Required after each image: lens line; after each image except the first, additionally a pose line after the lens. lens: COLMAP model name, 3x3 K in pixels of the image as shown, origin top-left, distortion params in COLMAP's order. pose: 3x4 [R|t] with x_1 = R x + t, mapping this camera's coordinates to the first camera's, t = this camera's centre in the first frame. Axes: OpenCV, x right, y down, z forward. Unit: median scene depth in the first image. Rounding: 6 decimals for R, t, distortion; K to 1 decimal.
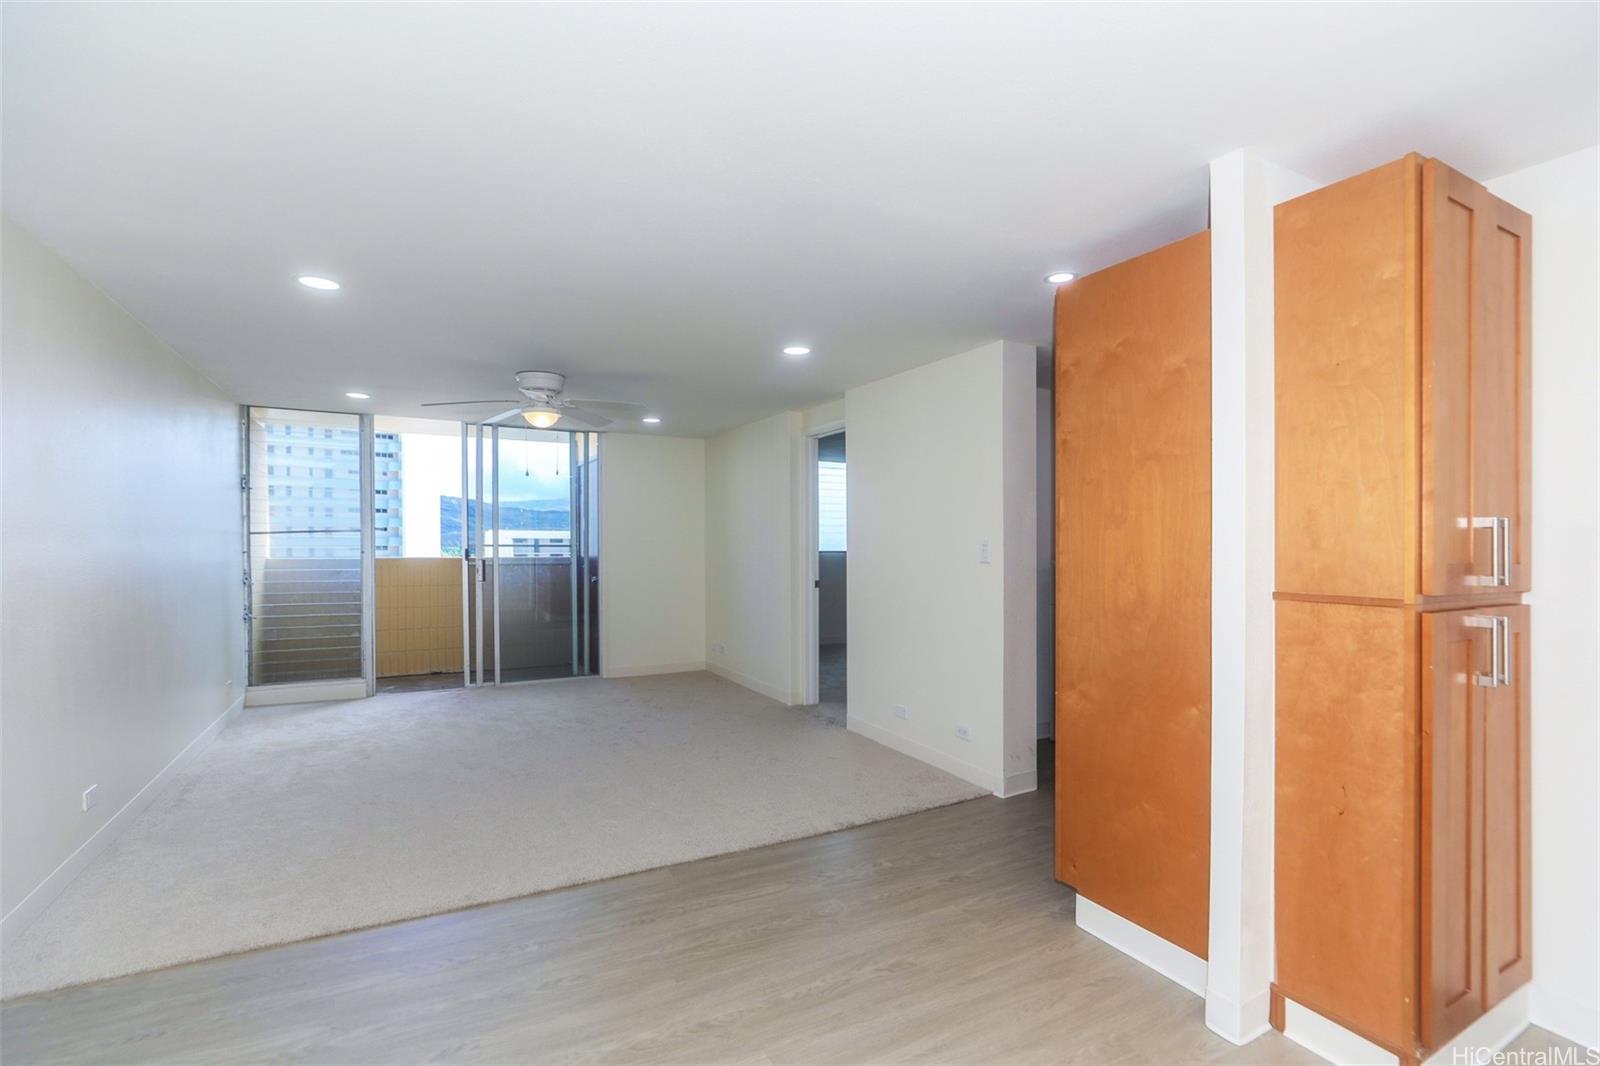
lens RADIAL K [[717.2, 0, 818.7], [0, 717.2, 516.7], [0, 0, 1]] dist [-0.004542, 0.000464]
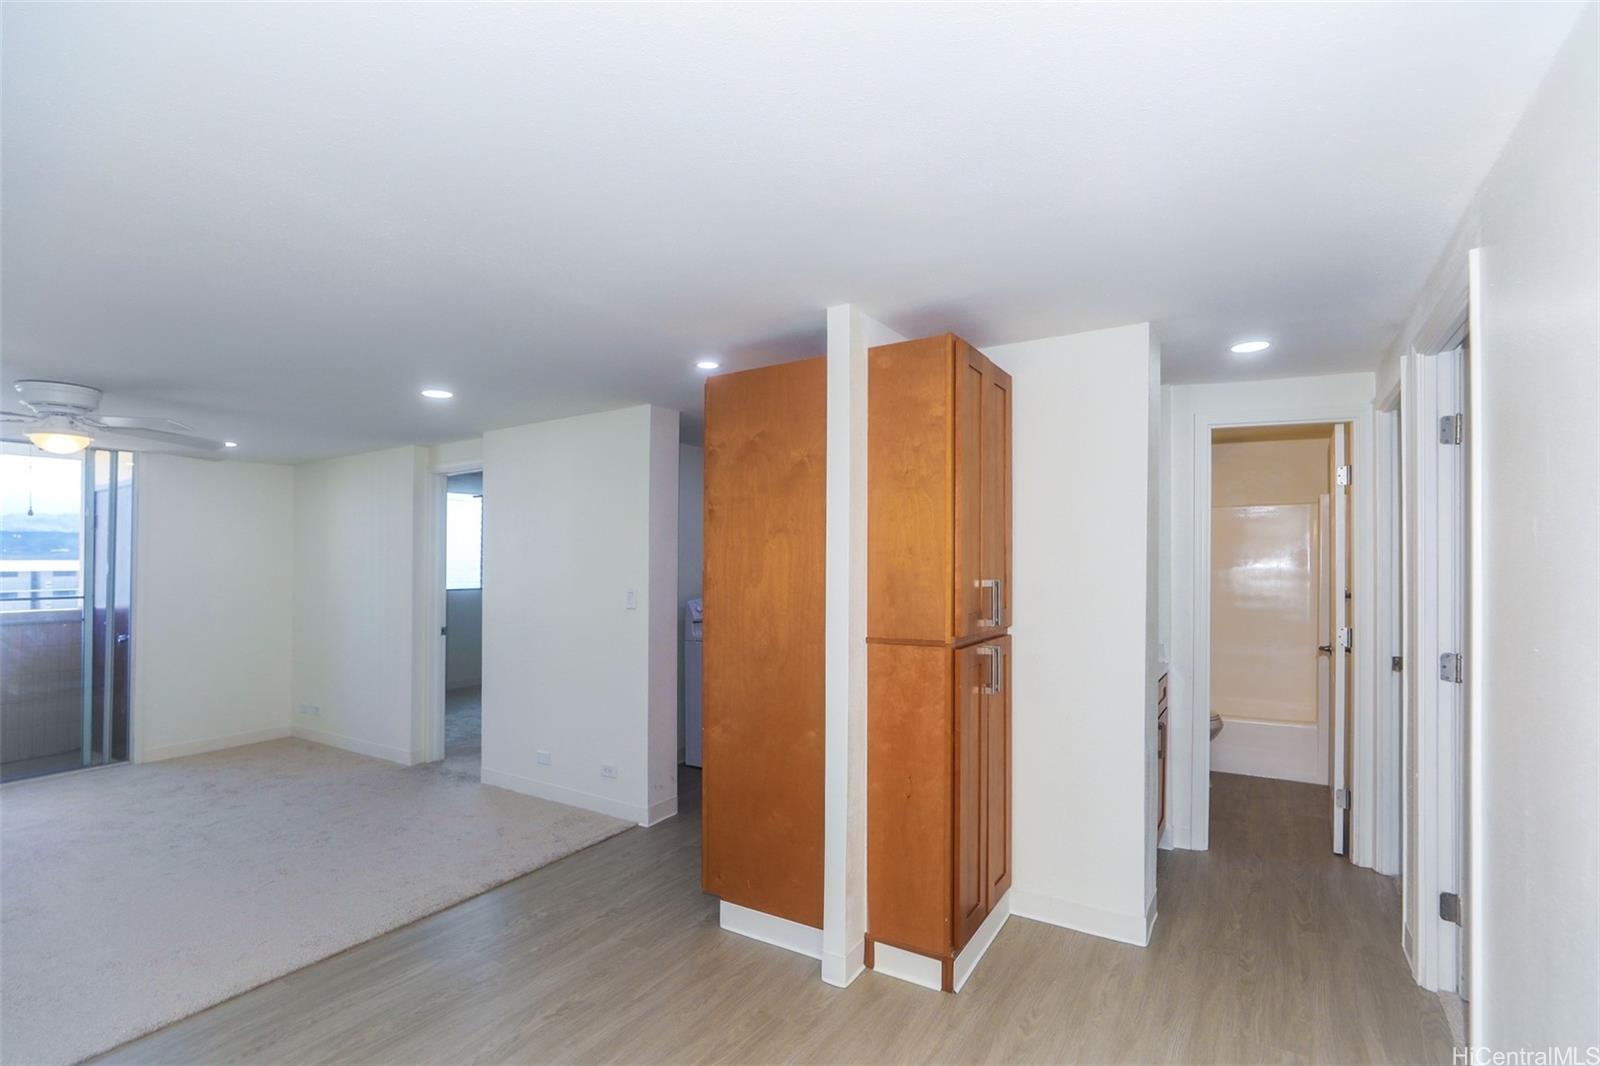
lens RADIAL K [[716.0, 0, 800.0], [0, 716.0, 533.0], [0, 0, 1]] dist [-0.028827, 0.015967]
pose [[0.880412, 0.006454, 0.474166, -0.077102], [-0.002005, 0.999949, -0.009887, -0.057826], [-0.474205, 0.007754, 0.880380, -0.080701]]
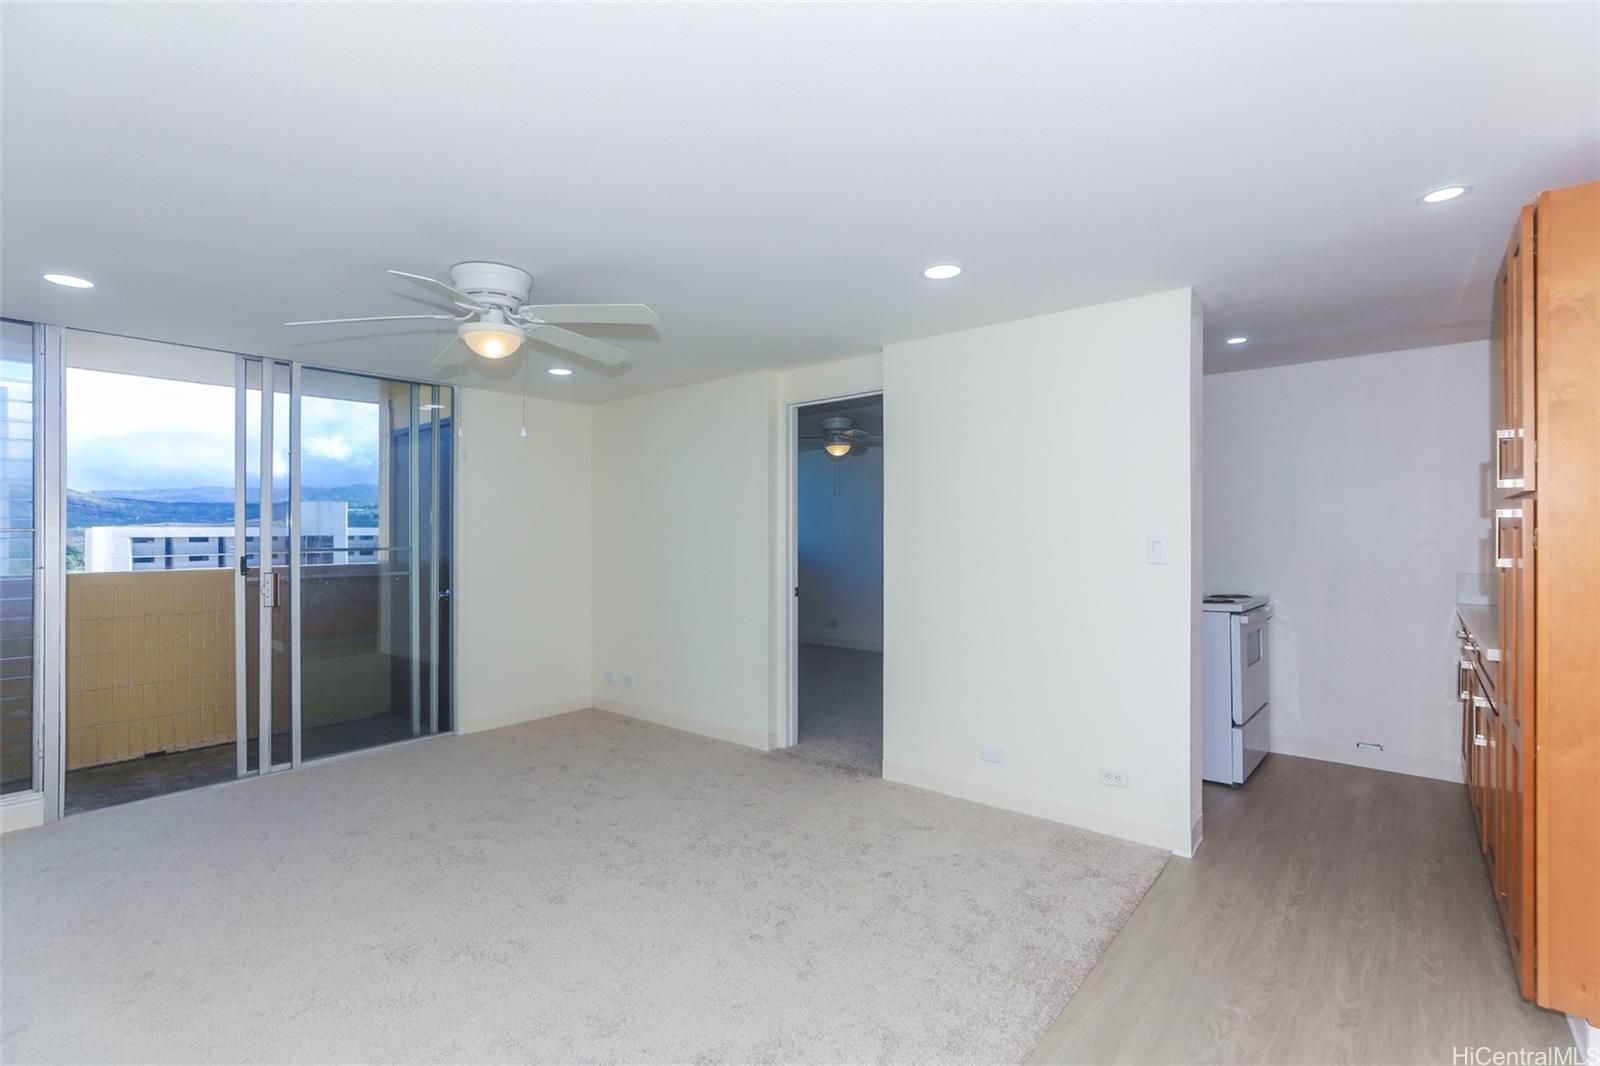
lens RADIAL K [[718.3, 0, 798.8], [0, 718.3, 509.5], [0, 0, 1]] dist [-0.000018, 0.000484]
pose [[0.935838, 0.003505, 0.352413, -0.638931], [-0.002823, 0.999993, -0.002448, 0.013143], [-0.352419, 0.001296, 0.935841, 0.601394]]
